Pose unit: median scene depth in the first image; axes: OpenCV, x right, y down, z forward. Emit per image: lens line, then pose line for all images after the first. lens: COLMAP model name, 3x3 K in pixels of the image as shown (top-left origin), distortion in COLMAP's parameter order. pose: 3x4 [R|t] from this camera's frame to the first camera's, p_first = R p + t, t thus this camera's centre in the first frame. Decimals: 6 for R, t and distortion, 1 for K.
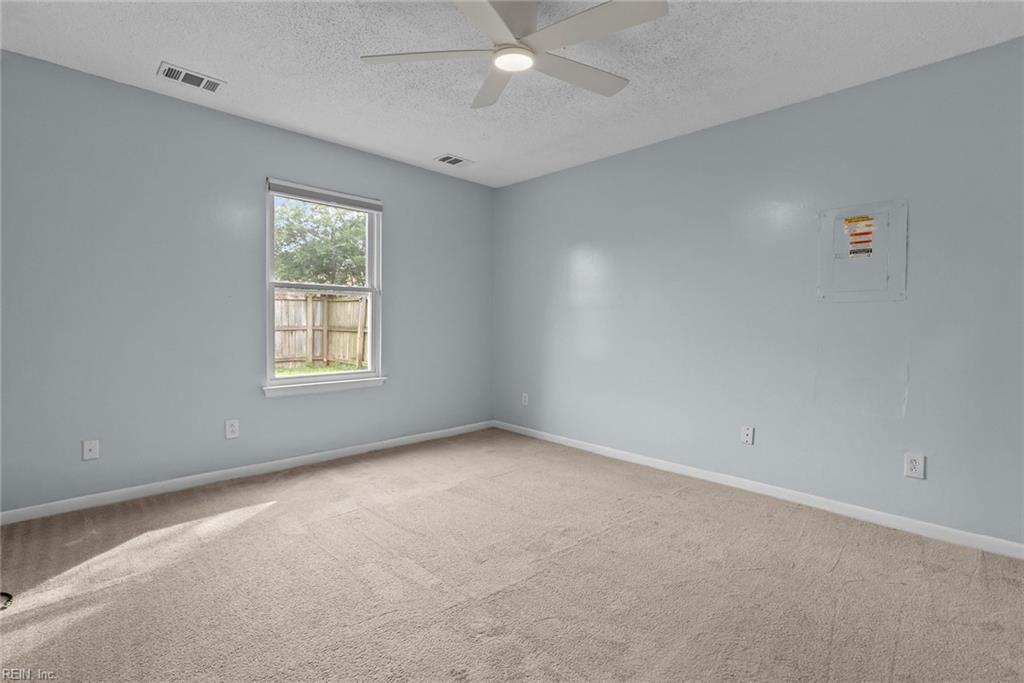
lens RADIAL K [[465.2, 0, 510.2], [0, 465.2, 336.5], [0, 0, 1]] dist [0.013592, 0.000167]
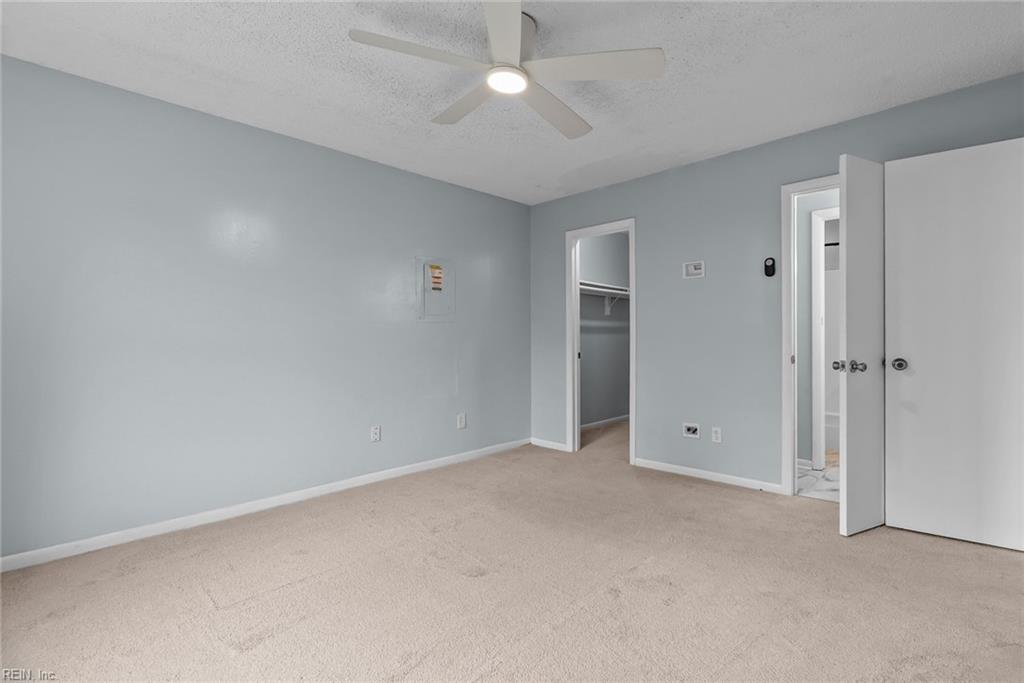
lens RADIAL K [[465.2, 0, 510.2], [0, 465.2, 336.5], [0, 0, 1]] dist [0.013592, 0.000167]
pose [[-0.050382, 0.005550, 0.998715, -0.769857], [0.023338, 0.999718, -0.004378, -0.016765], [-0.998457, 0.023087, -0.050497, 0.856795]]
